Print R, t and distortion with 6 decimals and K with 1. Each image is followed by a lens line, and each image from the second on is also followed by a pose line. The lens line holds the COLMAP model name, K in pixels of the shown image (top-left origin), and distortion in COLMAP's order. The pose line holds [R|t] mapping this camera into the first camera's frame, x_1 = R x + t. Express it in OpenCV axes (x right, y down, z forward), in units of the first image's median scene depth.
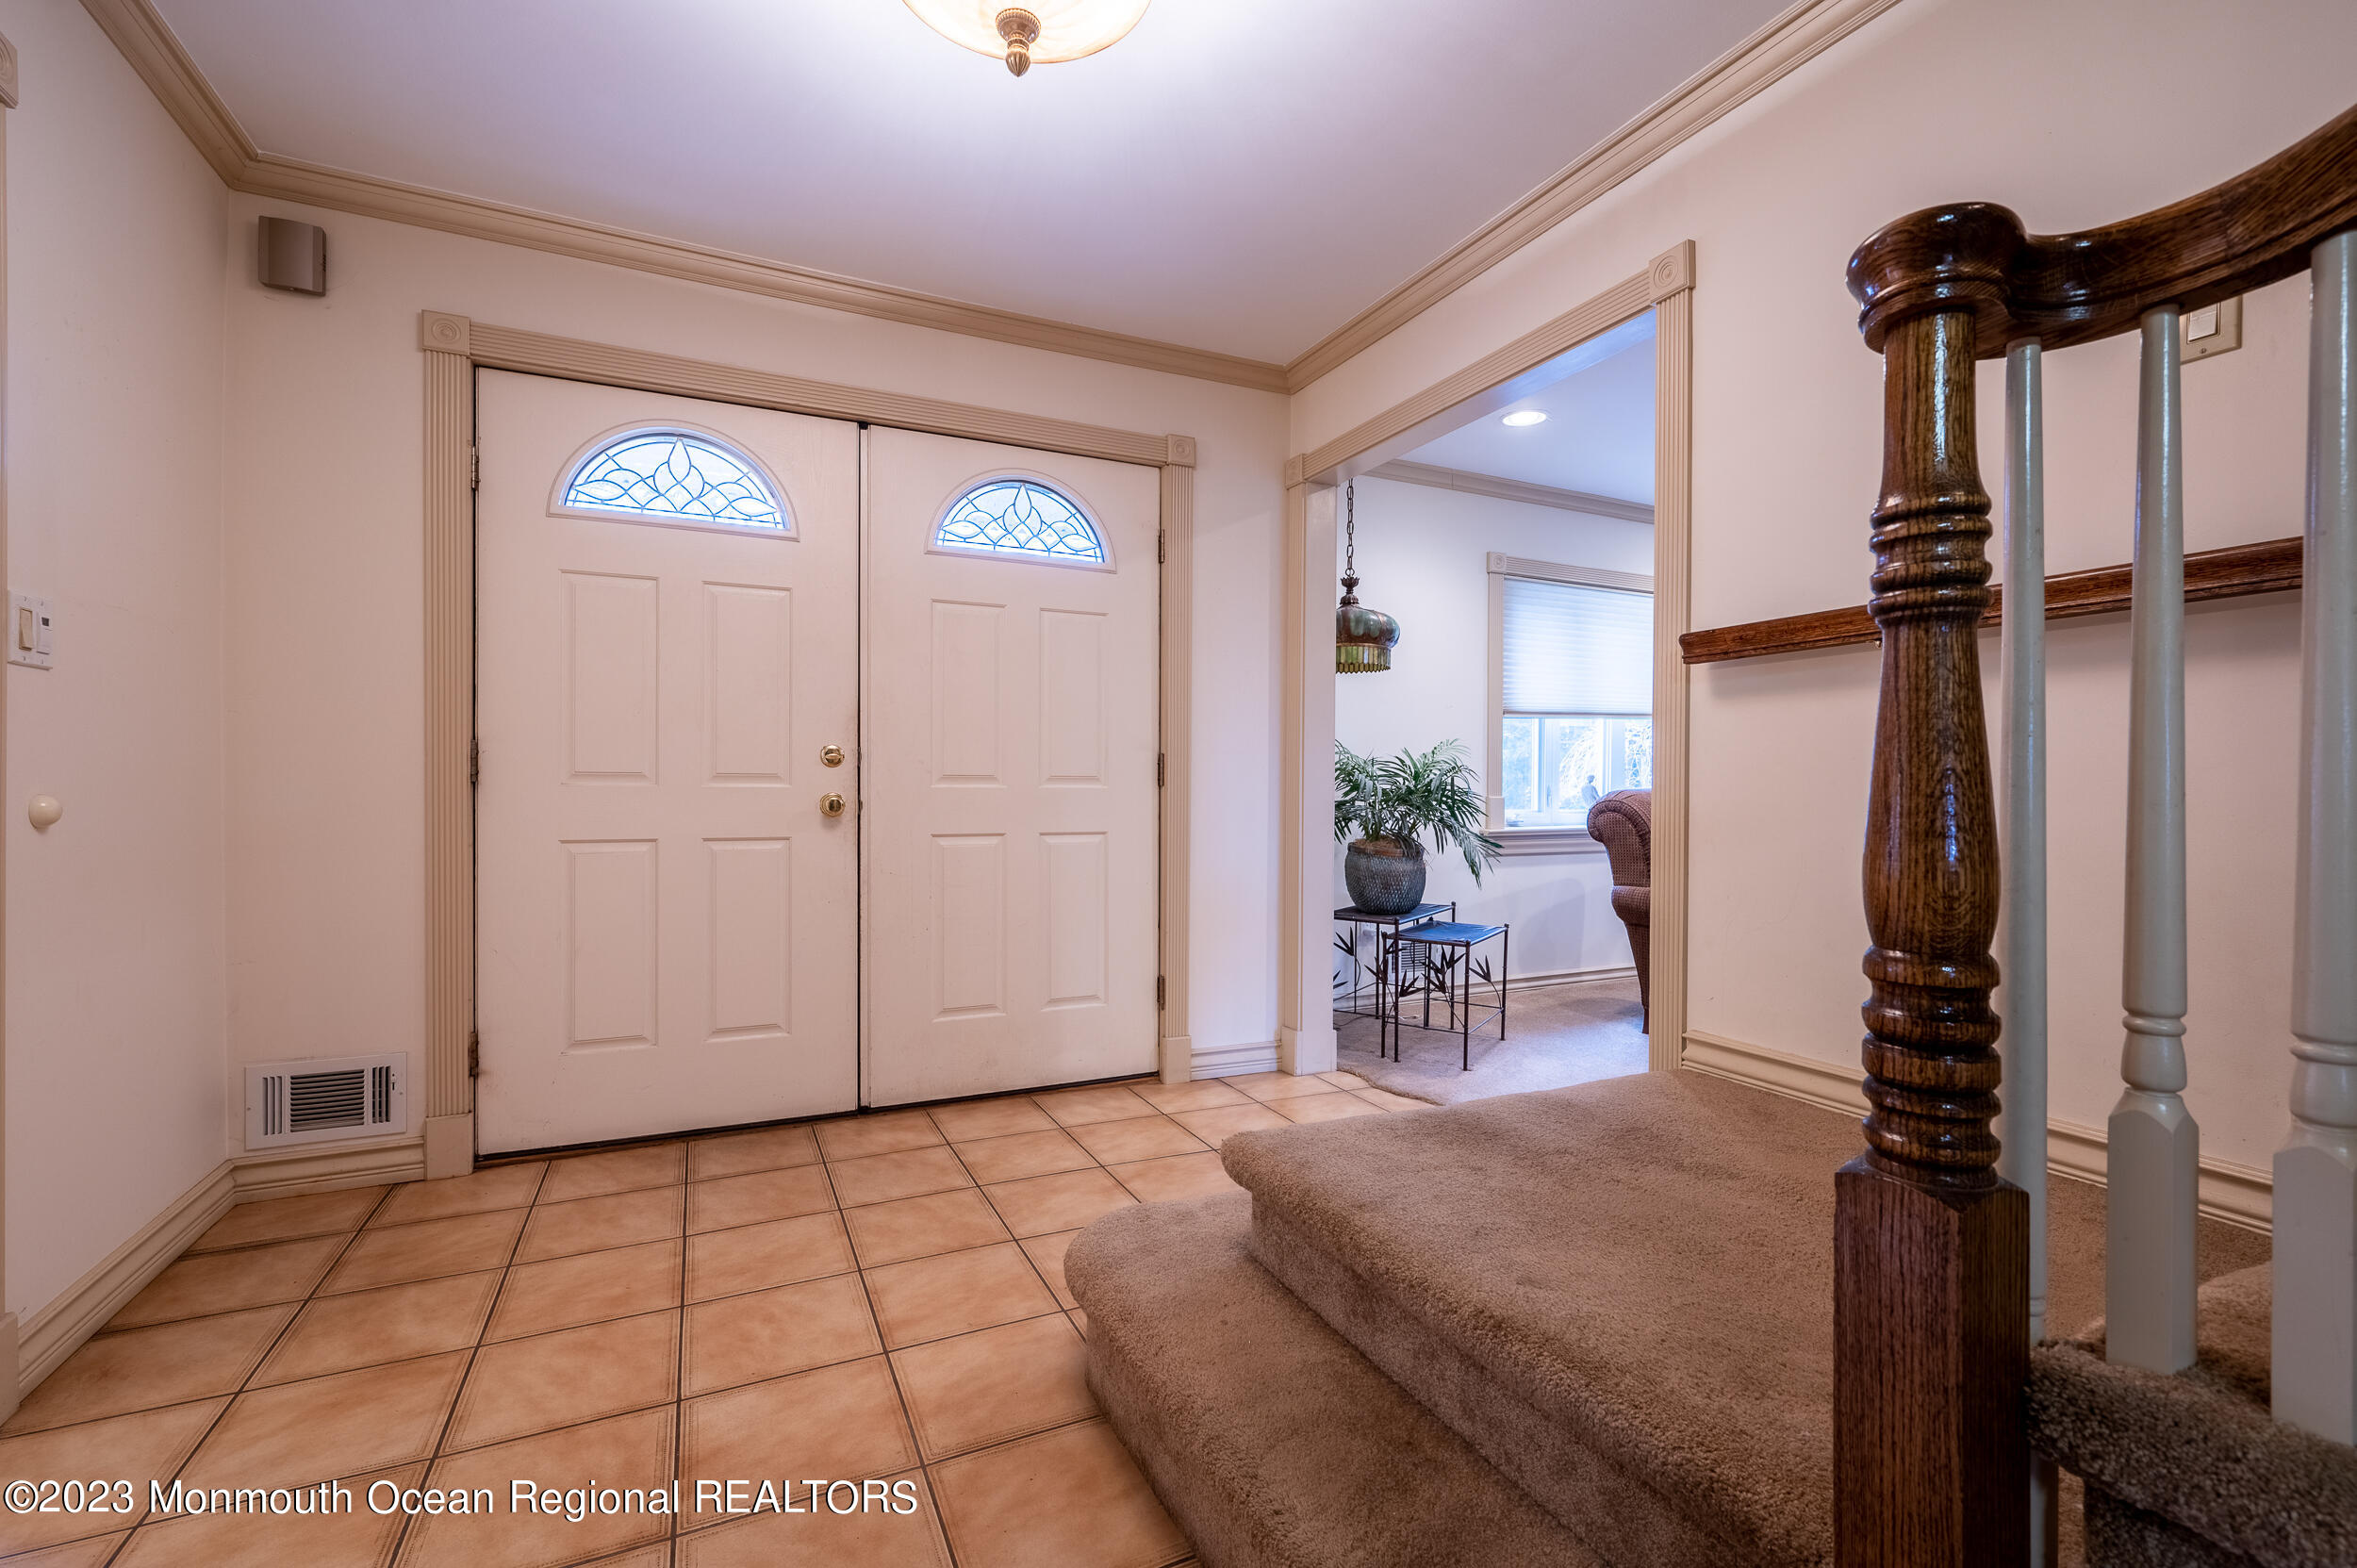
lens RADIAL K [[1000.5, 0, 1176.3], [0, 1000.5, 781.1], [0, 0, 1]] dist [-0.000851, -0.000042]
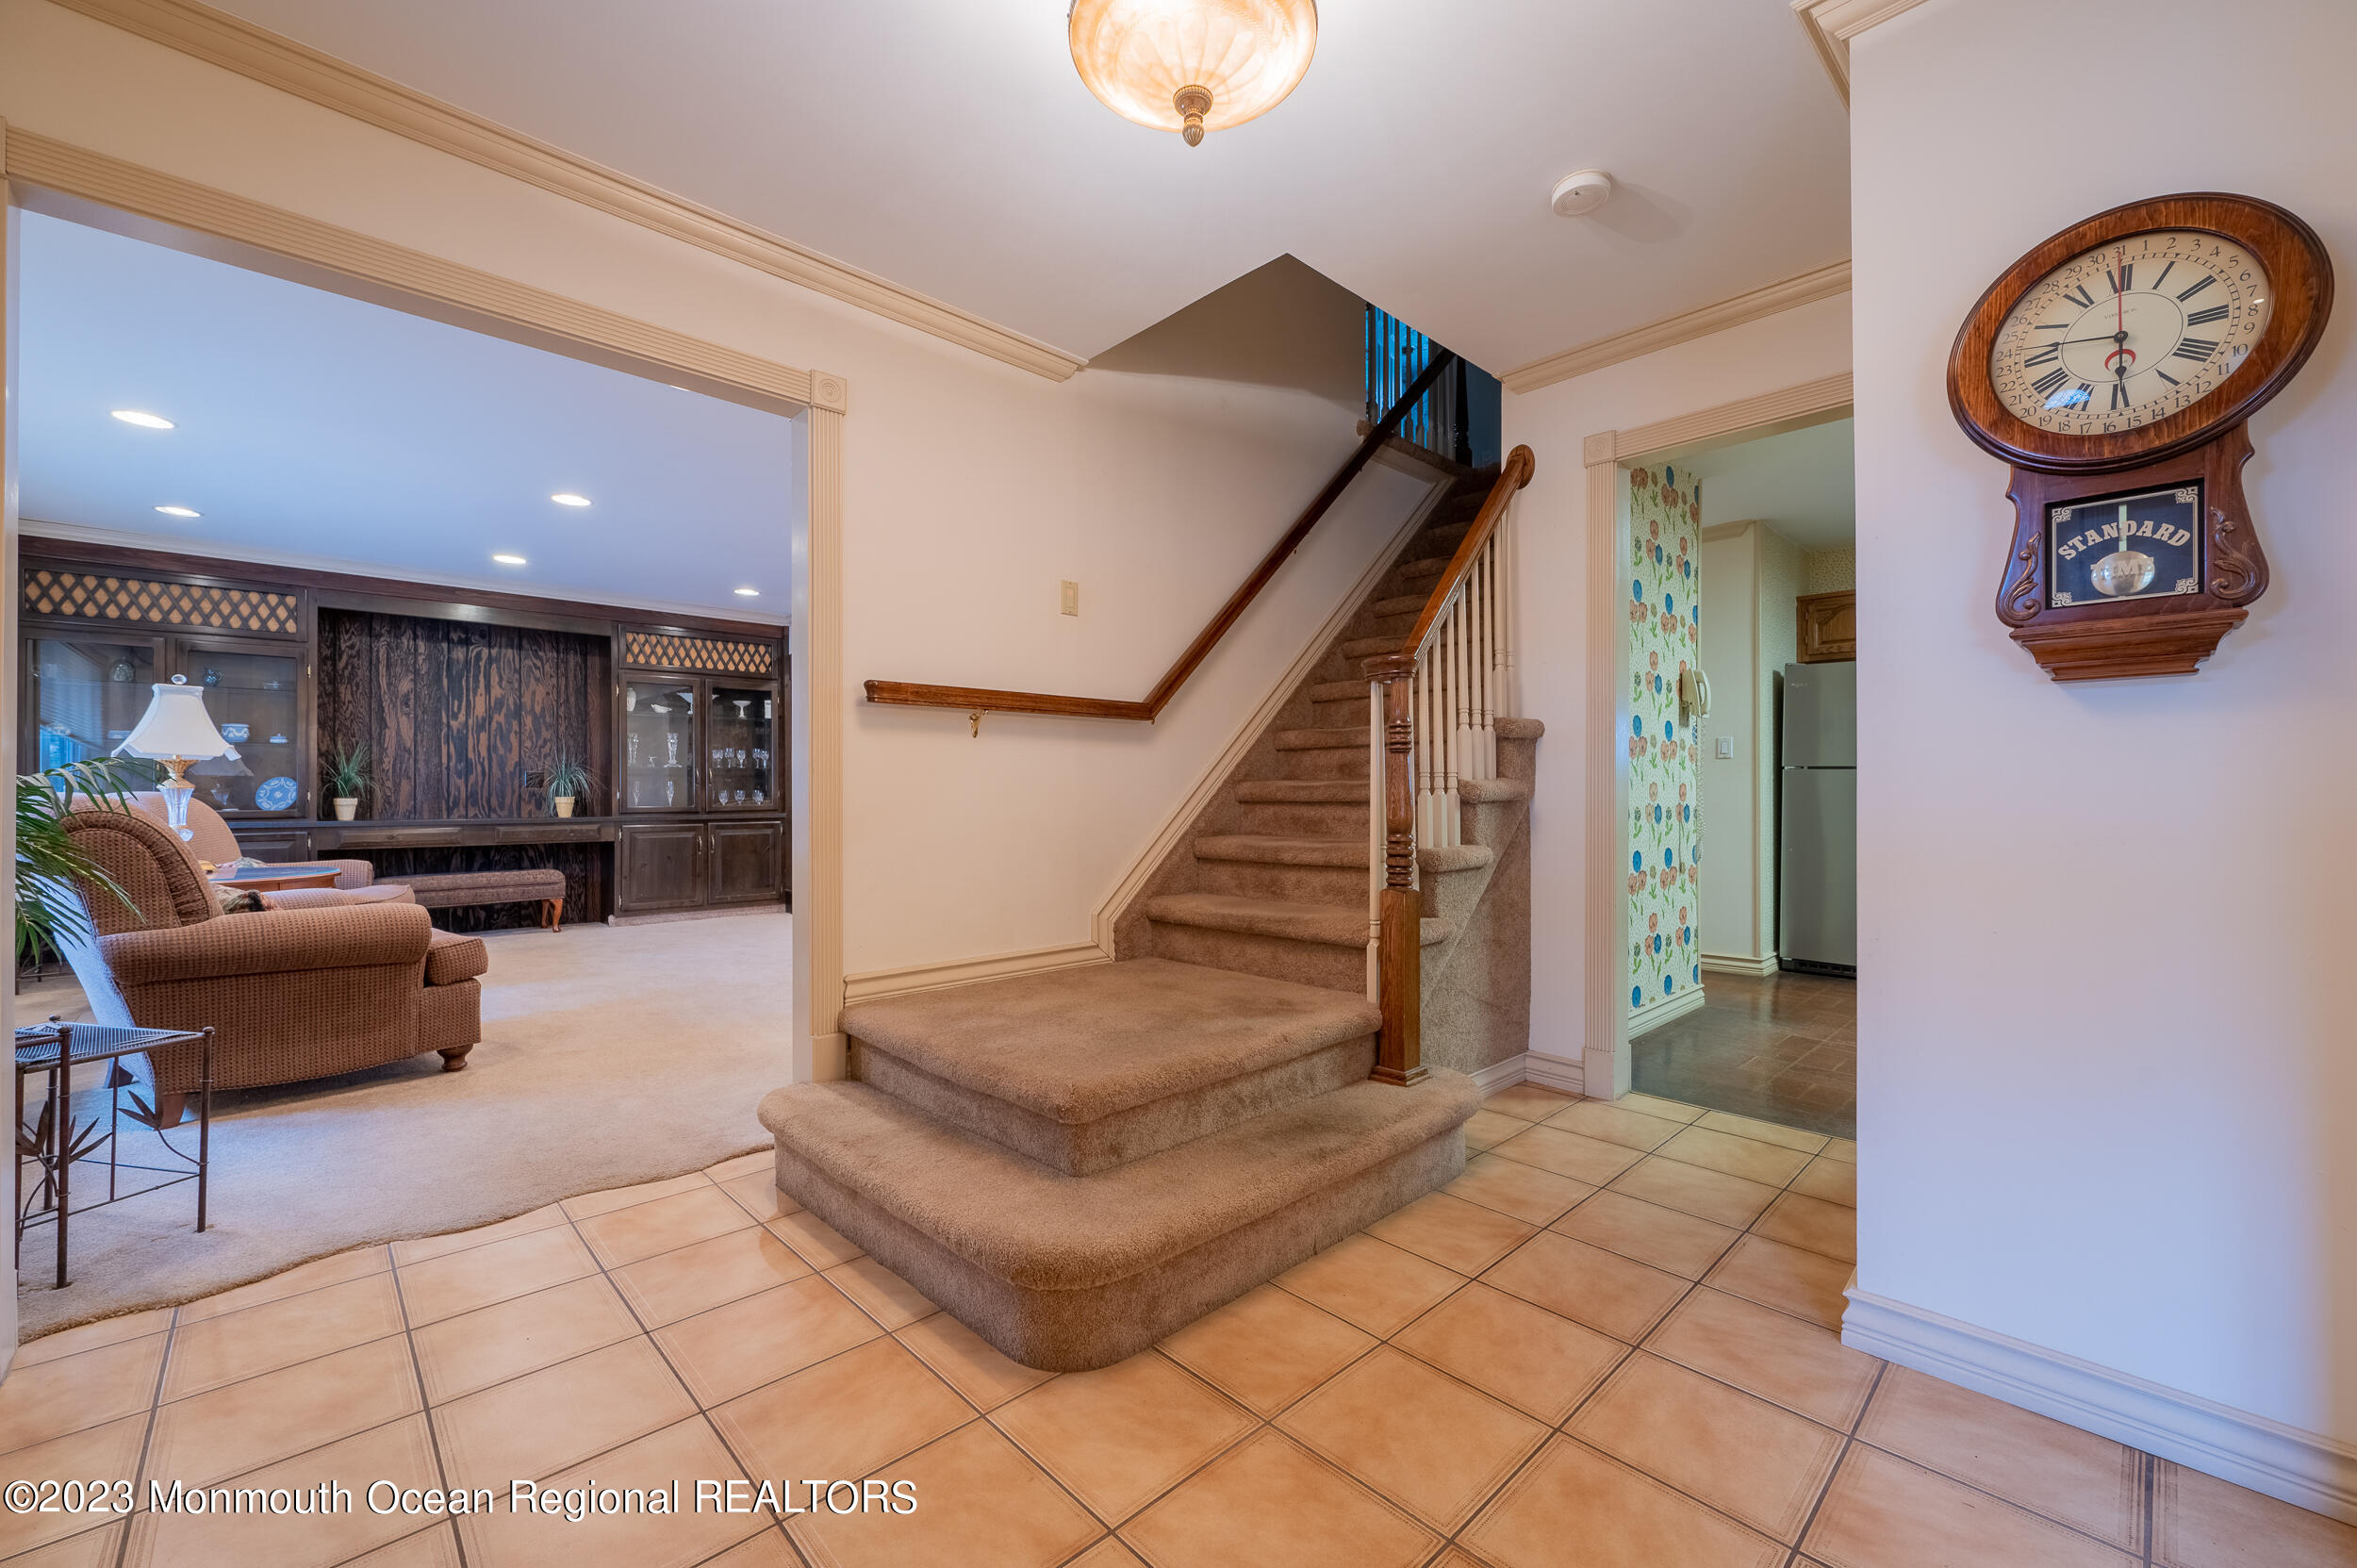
lens RADIAL K [[959.7, 0, 1177.2], [0, 959.7, 791.9], [0, 0, 1]] dist [-0.001410, -0.000051]
pose [[-0.320824, 0.003452, 0.947133, -0.934402], [-0.002499, 0.999987, -0.004491, 0.008171], [-0.947136, -0.003807, -0.320811, 1.108463]]
